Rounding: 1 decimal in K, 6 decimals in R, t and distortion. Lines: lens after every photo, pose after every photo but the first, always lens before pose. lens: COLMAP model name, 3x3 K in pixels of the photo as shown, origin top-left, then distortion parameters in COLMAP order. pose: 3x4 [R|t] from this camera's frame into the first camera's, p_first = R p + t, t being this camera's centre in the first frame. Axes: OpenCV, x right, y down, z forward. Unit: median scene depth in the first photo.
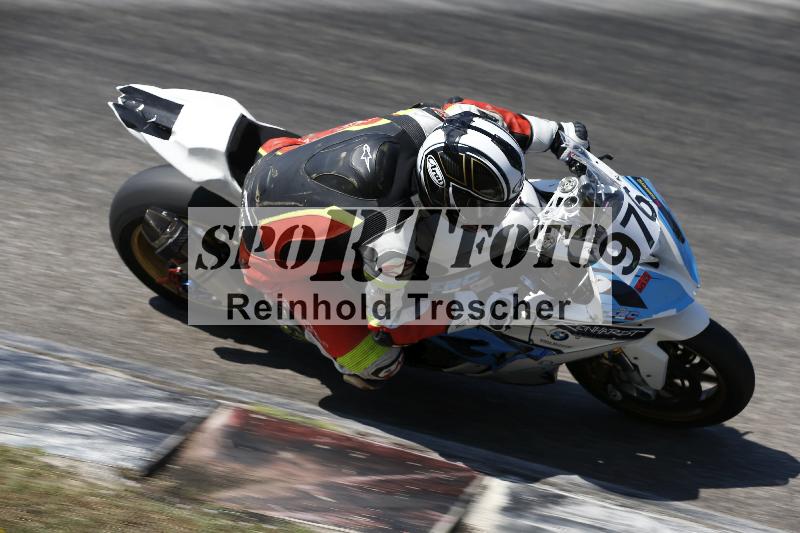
lens RADIAL K [[3131.4, 0, 400.0], [0, 3131.4, 266.5], [0, 0, 1]] dist [0.101861, 0.666040]
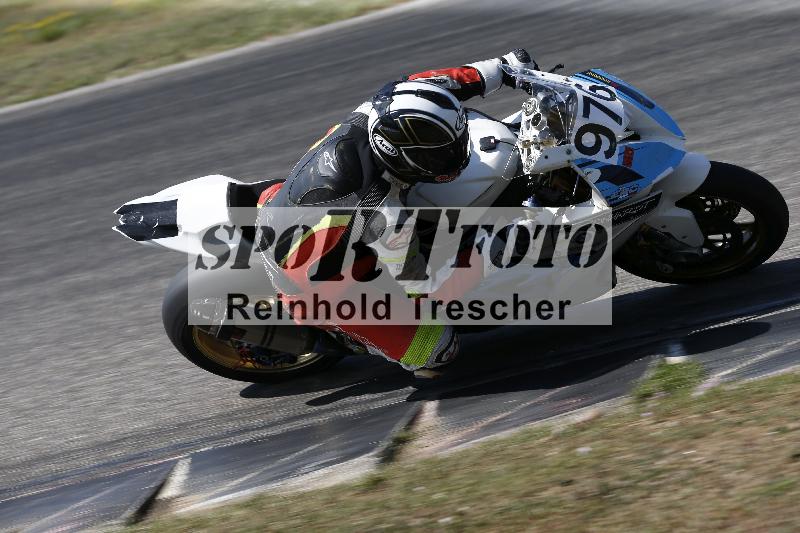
lens RADIAL K [[4584.6, 0, 400.0], [0, 4584.6, 266.5], [0, 0, 1]] dist [1.350145, 6.172555]
pose [[0.896513, -0.437168, -0.071752, 0.102933], [0.433282, 0.899003, -0.063717, 0.103392], [0.092360, 0.026034, 0.995385, -0.555334]]
